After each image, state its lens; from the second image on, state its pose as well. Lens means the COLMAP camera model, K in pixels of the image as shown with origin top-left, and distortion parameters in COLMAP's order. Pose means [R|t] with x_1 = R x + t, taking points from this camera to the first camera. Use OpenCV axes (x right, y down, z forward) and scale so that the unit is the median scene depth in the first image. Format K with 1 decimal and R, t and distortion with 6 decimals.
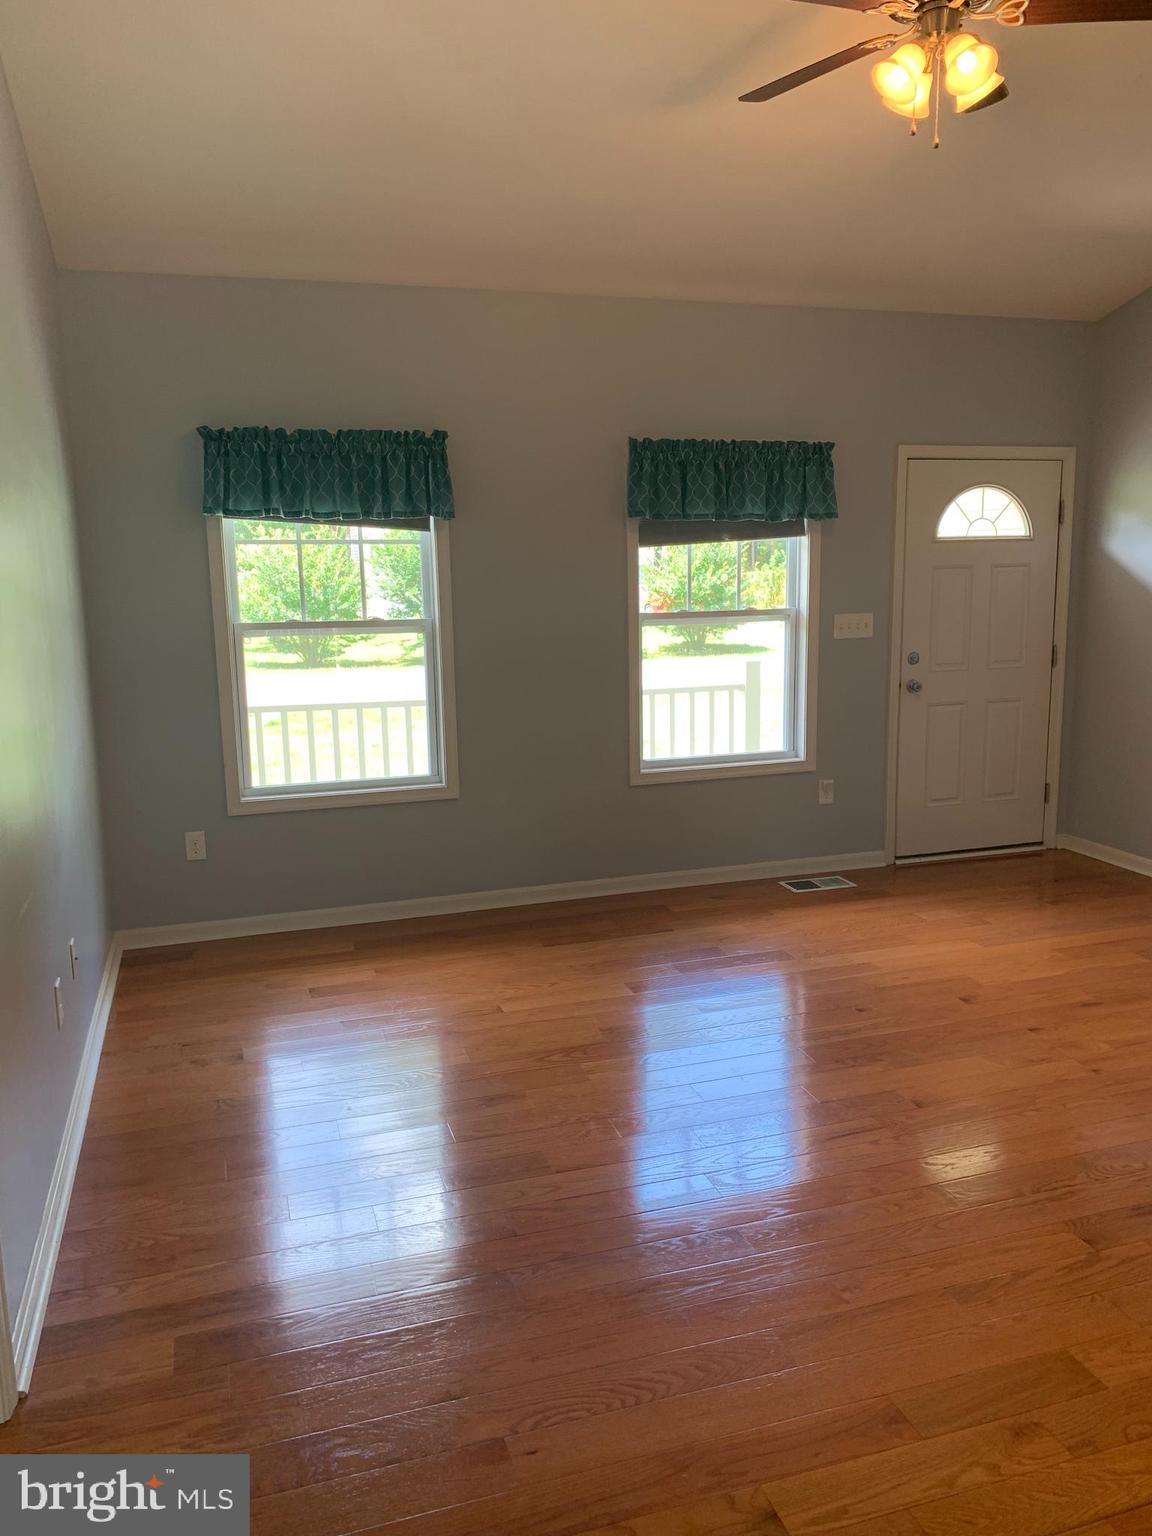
lens RADIAL K [[1180.0, 0, 576.0], [0, 1180.0, 768.0], [0, 0, 1]] dist [0.028659, -0.083284]
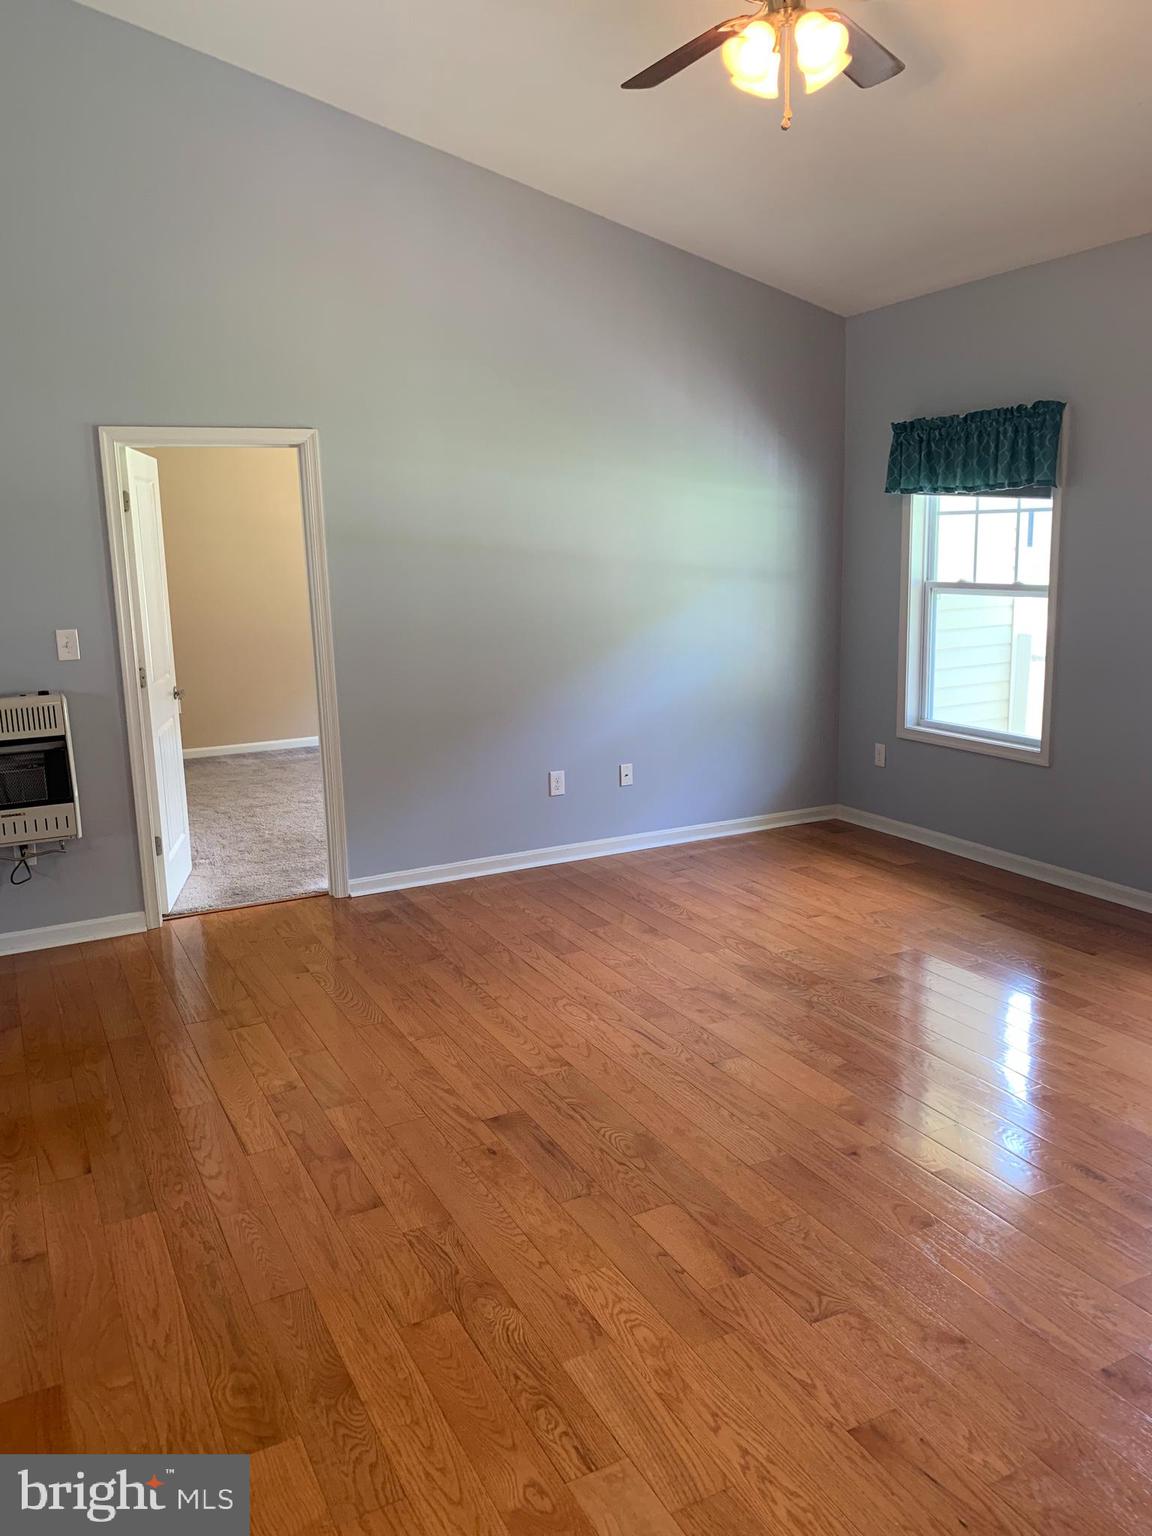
lens RADIAL K [[1180.0, 0, 576.0], [0, 1180.0, 768.0], [0, 0, 1]] dist [0.028659, -0.083284]
pose [[0.160587, 0.203444, -0.965827, 0.944141], [-0.148532, 0.972365, 0.180125, -0.111327], [0.975782, 0.114531, 0.186367, 0.493151]]
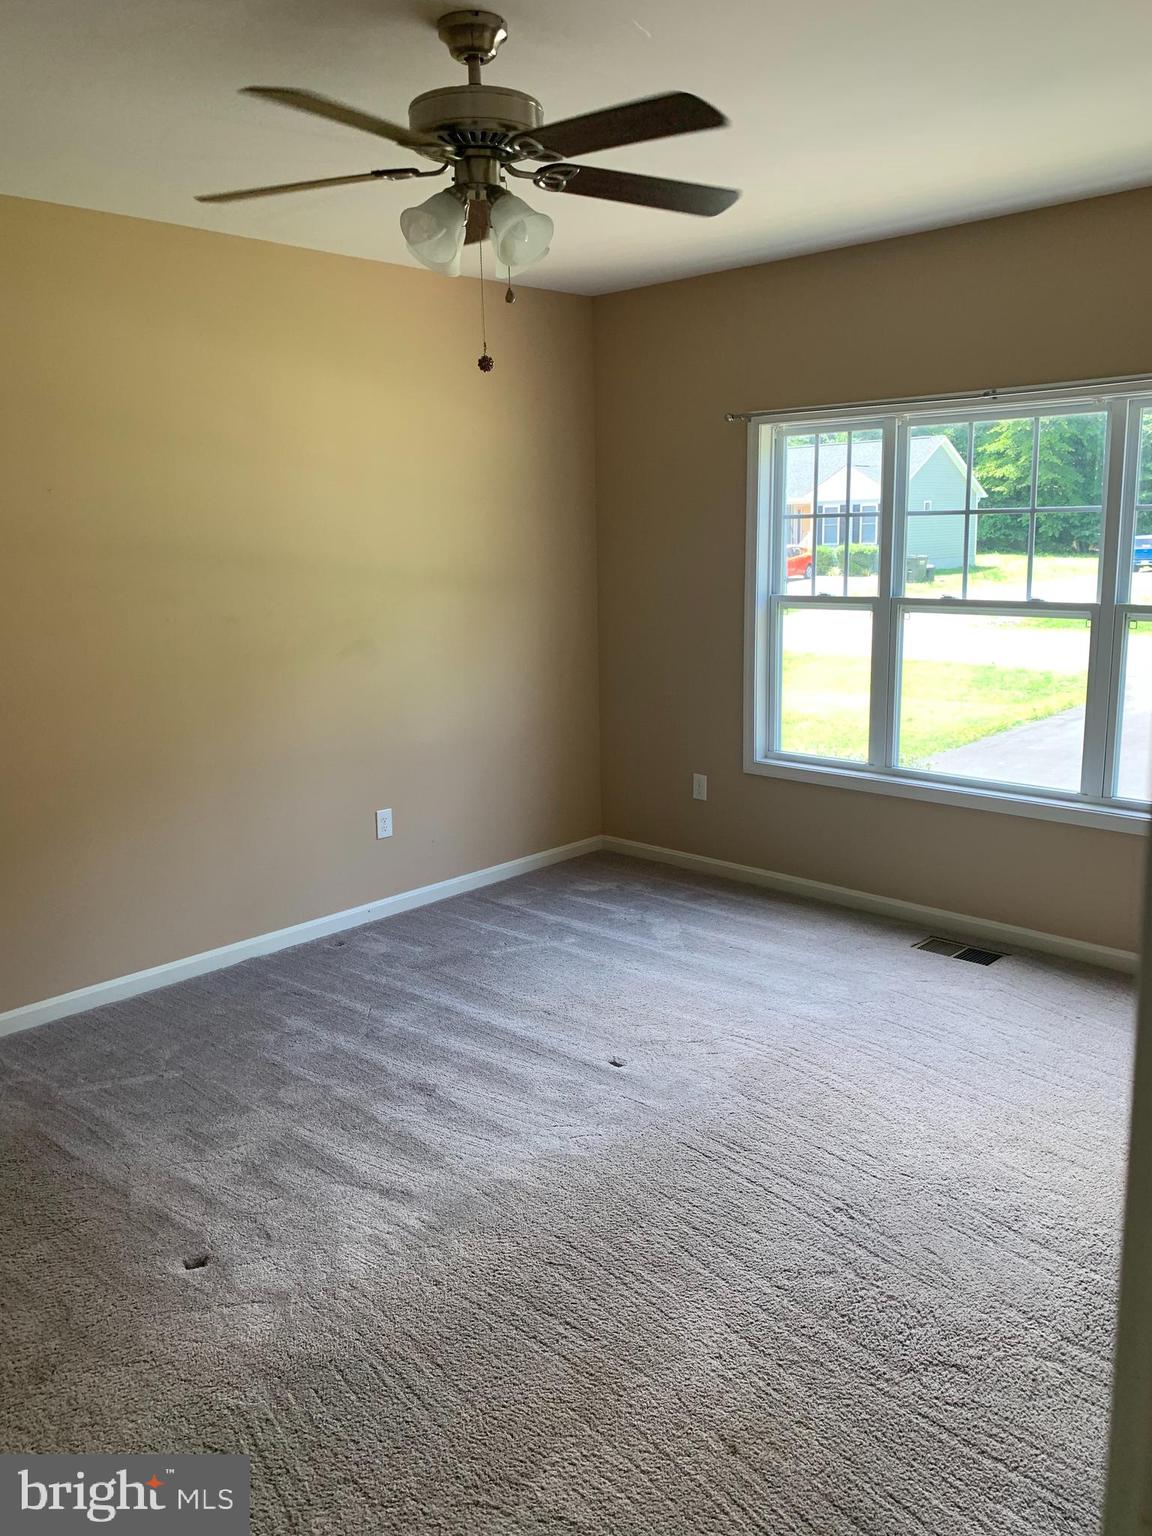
lens RADIAL K [[1180.0, 0, 576.0], [0, 1180.0, 768.0], [0, 0, 1]] dist [0.028659, -0.083284]
pose [[0.467486, 0.181444, -0.865179, 0.624736], [-0.144797, 0.981207, 0.127538, -0.086843], [0.872061, 0.065653, 0.484973, 0.381152]]
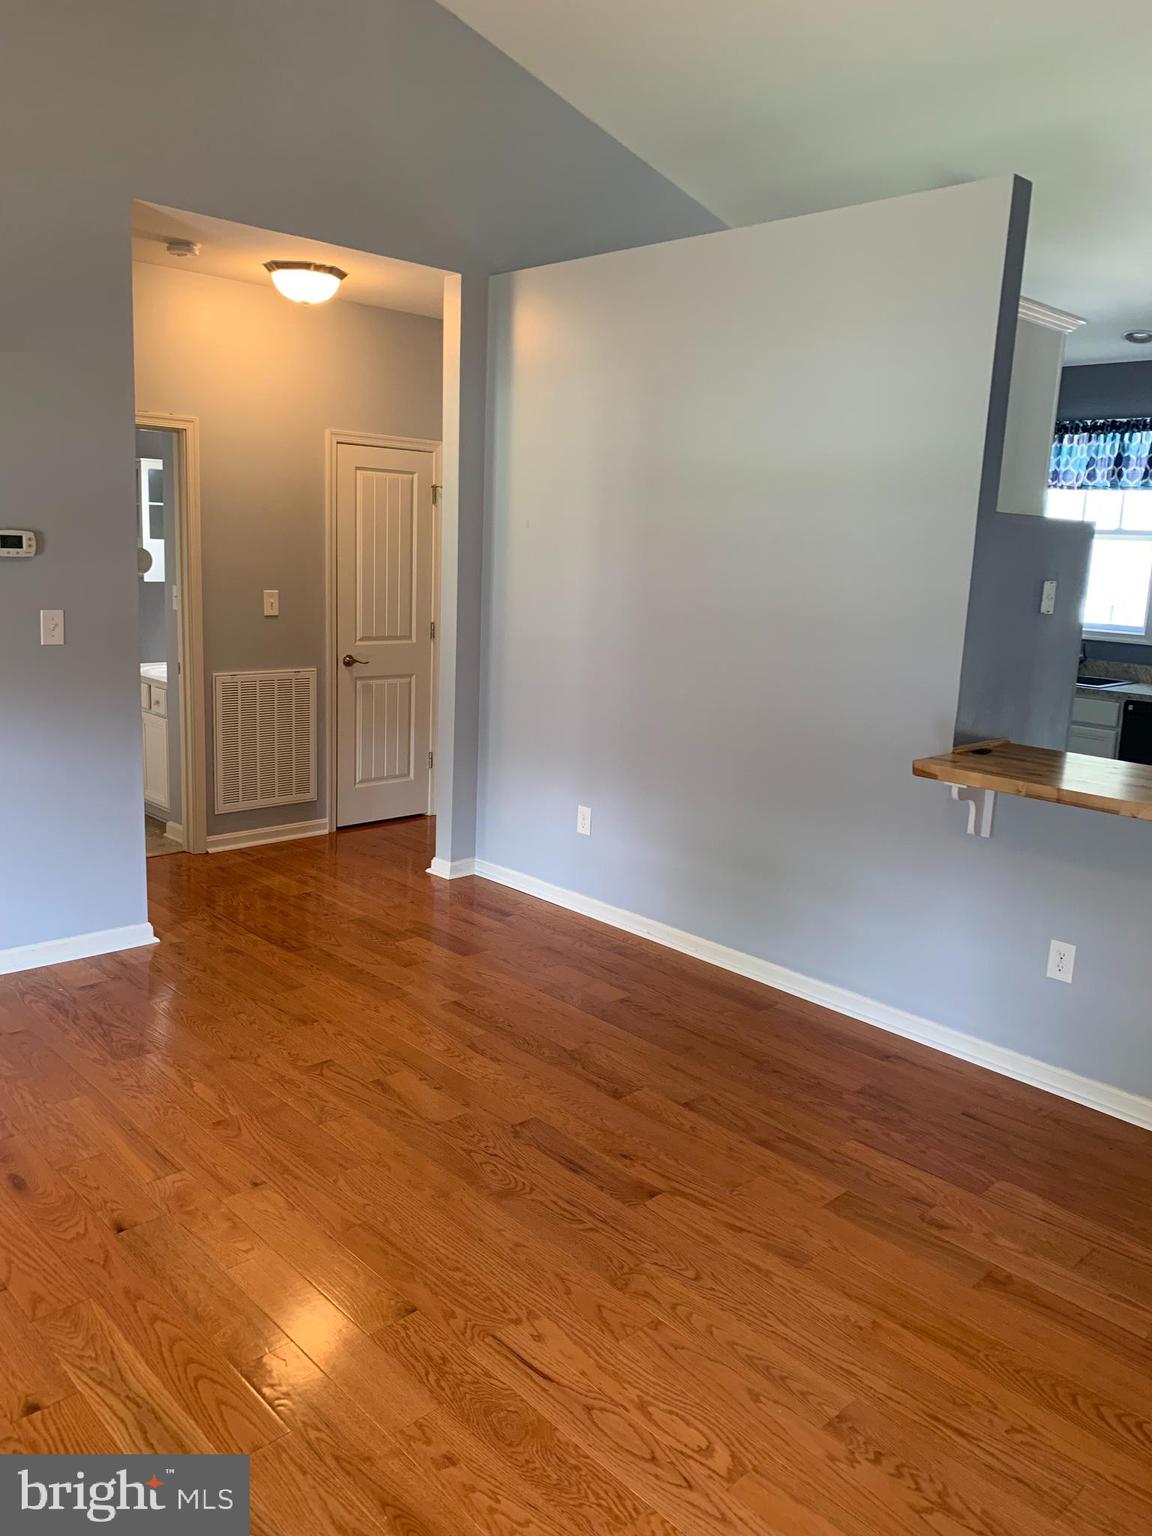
lens RADIAL K [[1163.7, 0, 576.0], [0, 1163.7, 768.0], [0, 0, 1]] dist [0.040078, -0.072656]
pose [[-0.440280, -0.178694, 0.879899, -0.249744], [0.121843, 0.959039, 0.255733, -0.157221], [-0.889555, 0.219803, -0.400473, 0.854529]]
